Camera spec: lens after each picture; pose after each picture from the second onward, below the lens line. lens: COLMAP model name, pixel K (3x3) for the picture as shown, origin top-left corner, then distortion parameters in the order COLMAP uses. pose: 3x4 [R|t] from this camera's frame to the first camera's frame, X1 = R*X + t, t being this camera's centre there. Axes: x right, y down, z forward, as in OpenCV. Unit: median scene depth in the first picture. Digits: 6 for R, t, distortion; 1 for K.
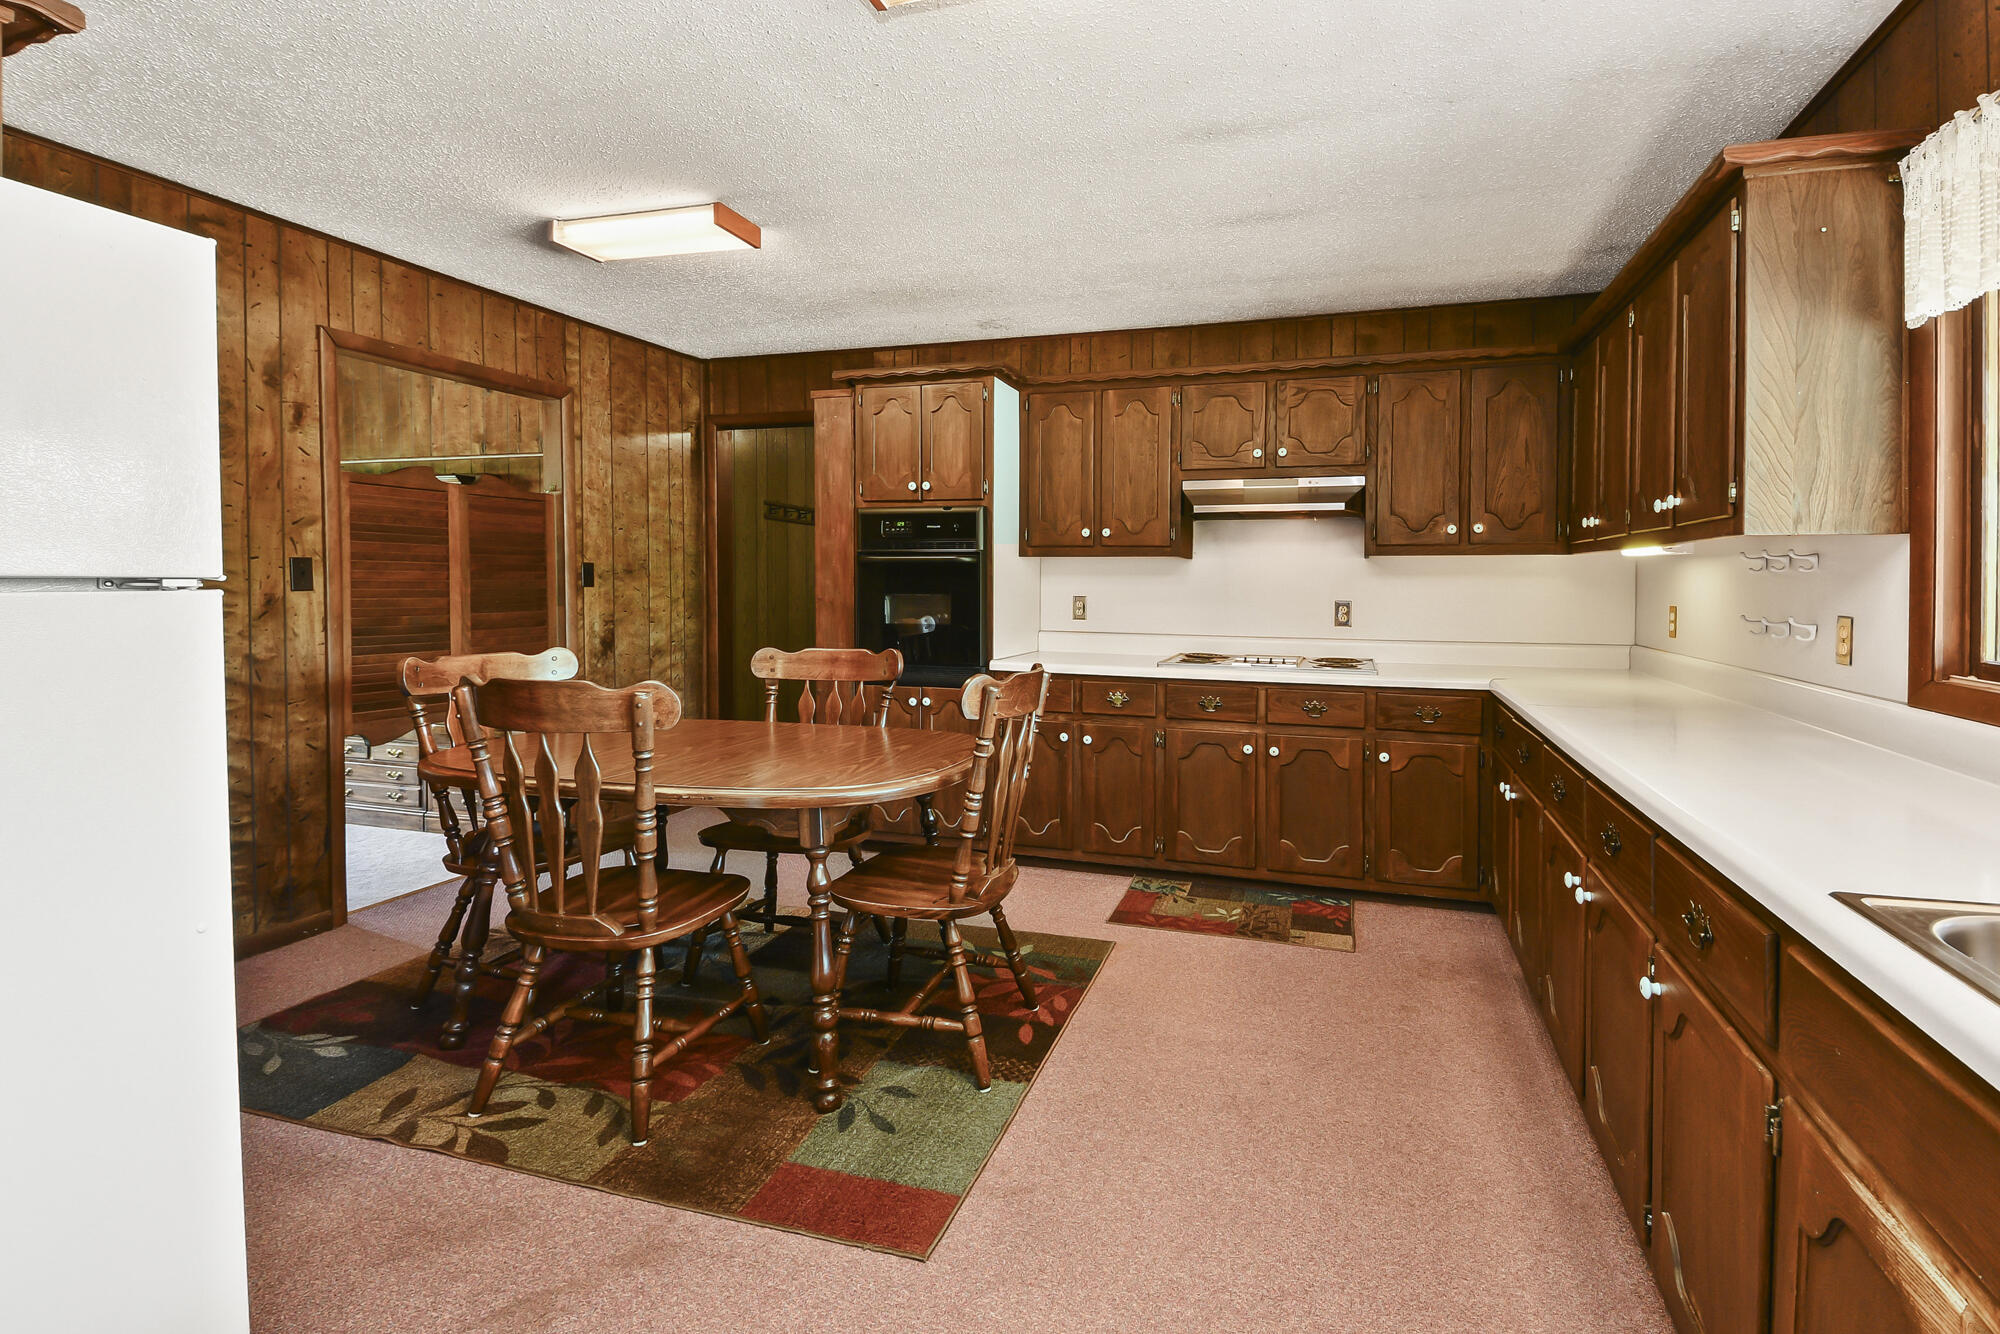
lens RADIAL K [[884.0, 0, 1134.1], [0, 884.0, 620.0], [0, 0, 1]] dist [0.001999, -0.009580]
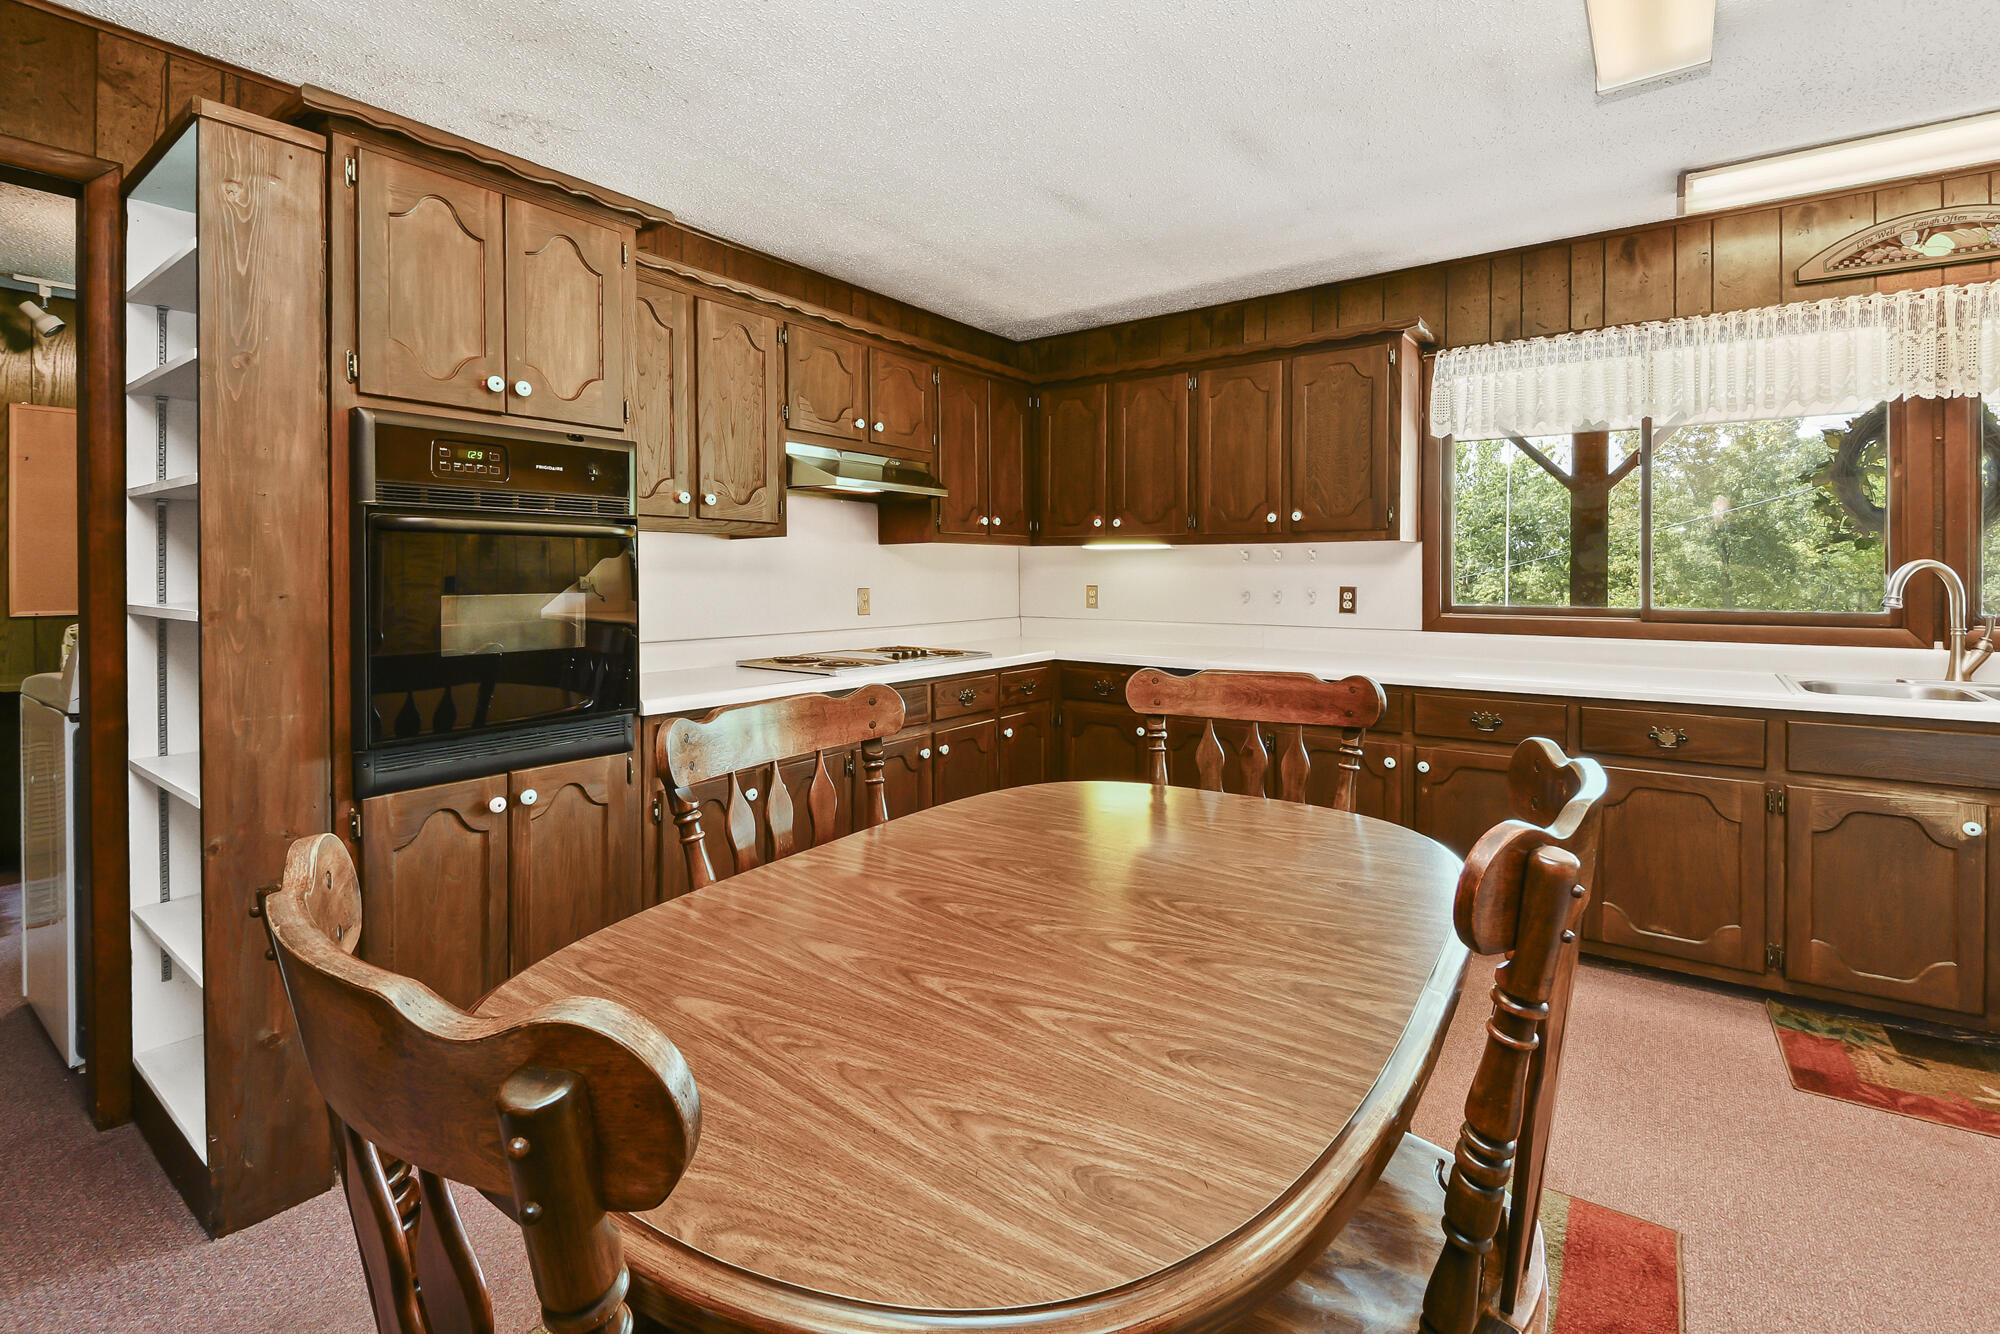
lens RADIAL K [[884.0, 0, 990.2], [0, 884.0, 584.0], [0, 0, 1]] dist [0.001999, -0.009580]
pose [[0.375846, -0.015910, 0.926545, -0.630770], [0.042945, 0.999077, -0.000265, -0.022256], [-0.925686, 0.039890, 0.376183, 0.548198]]
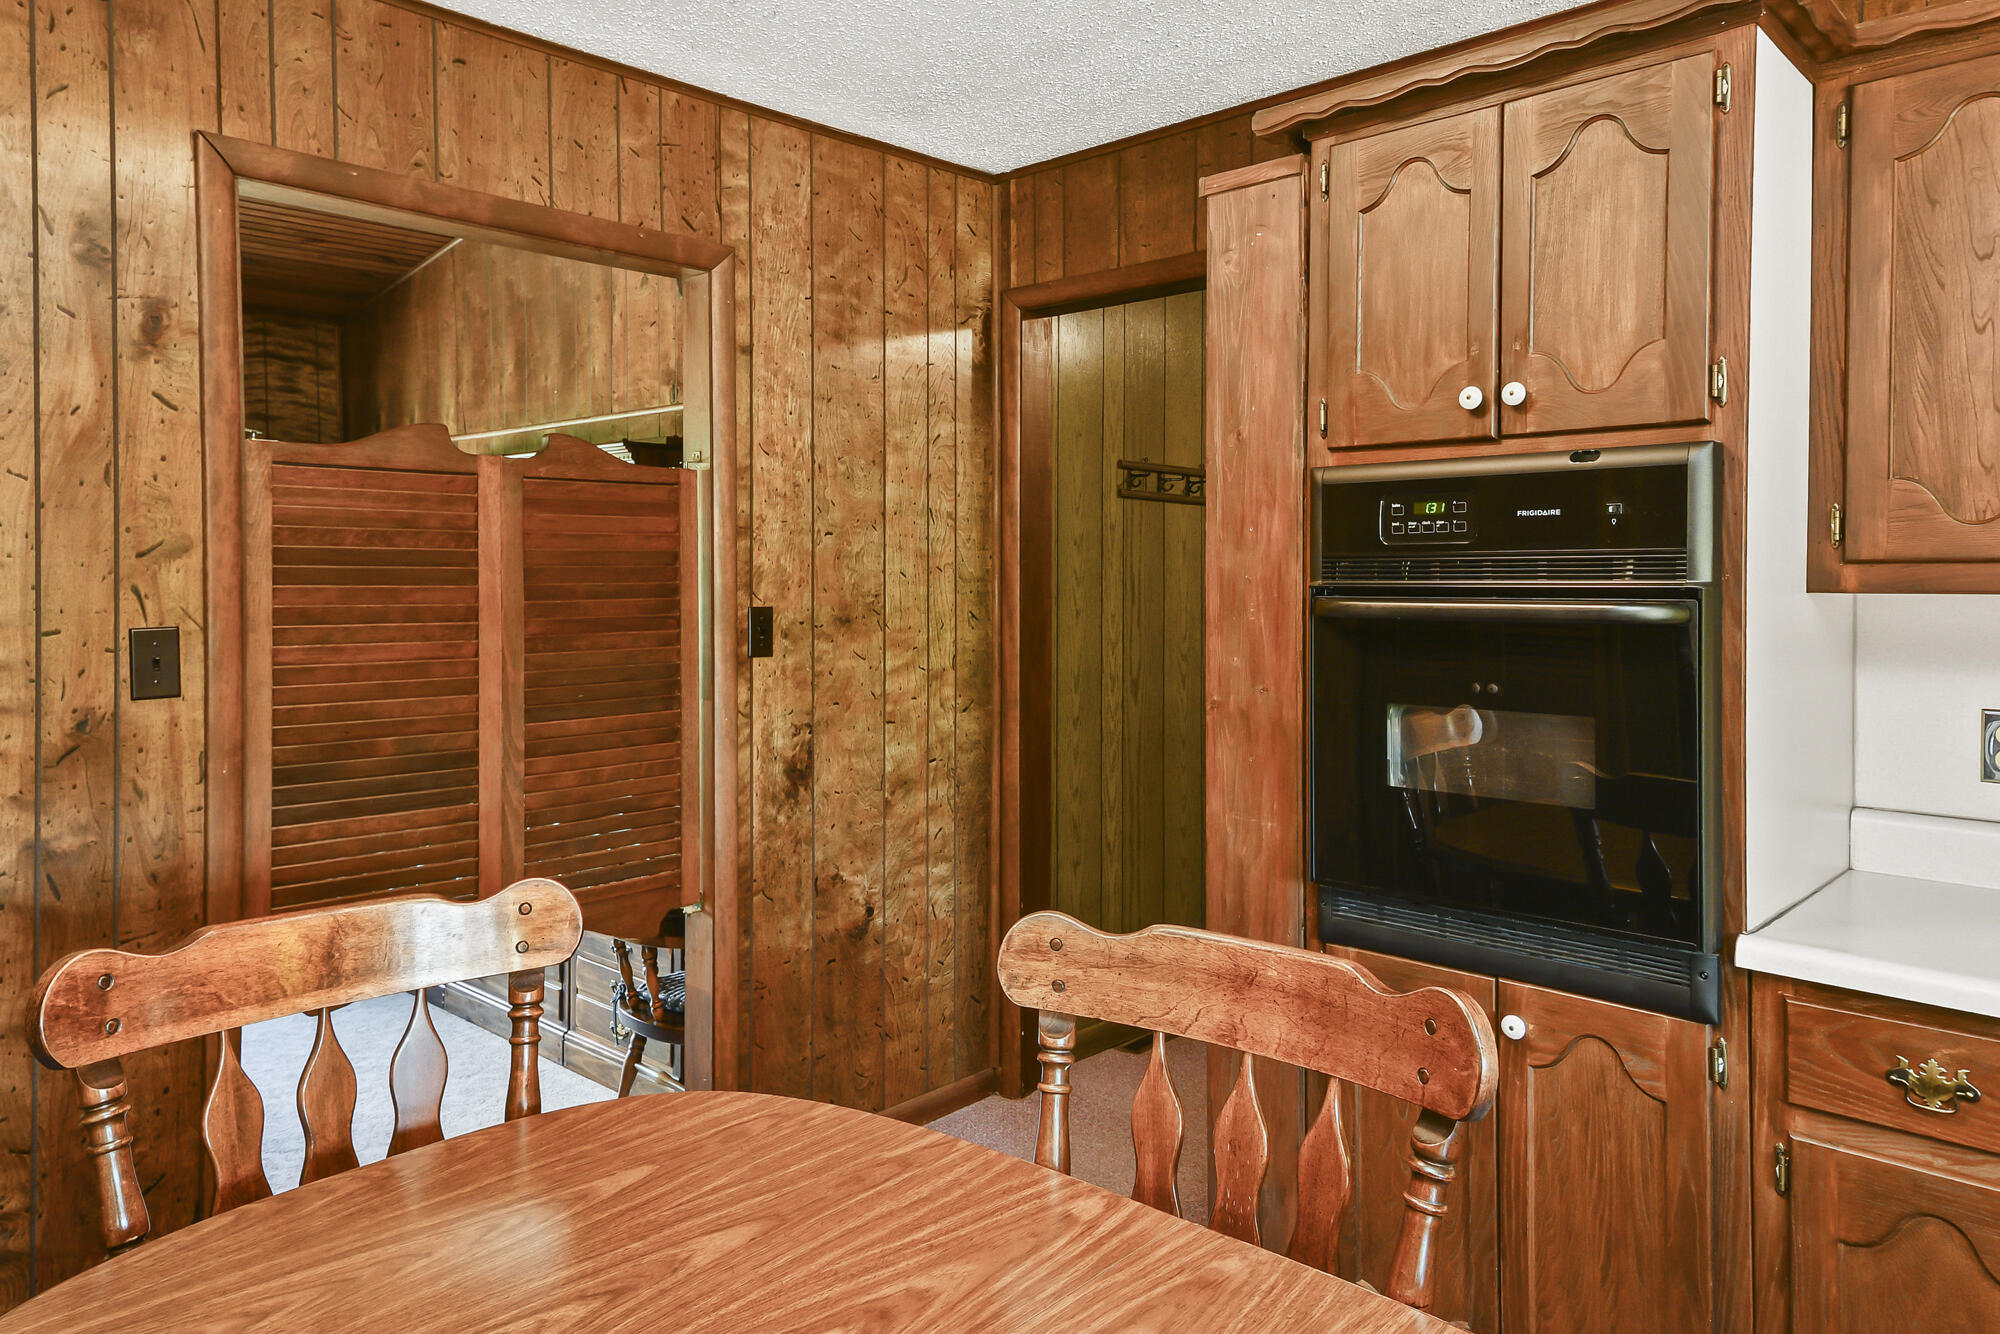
lens RADIAL K [[1373.4, 0, 1000.2], [0, 1373.4, 595.4], [0, 0, 1]] dist [0.058056, -0.010403]
pose [[0.870633, -0.000891, -0.491932, -0.143695], [-0.012925, 0.999612, -0.024686, -0.057842], [0.491763, 0.027850, 0.870284, 0.436143]]
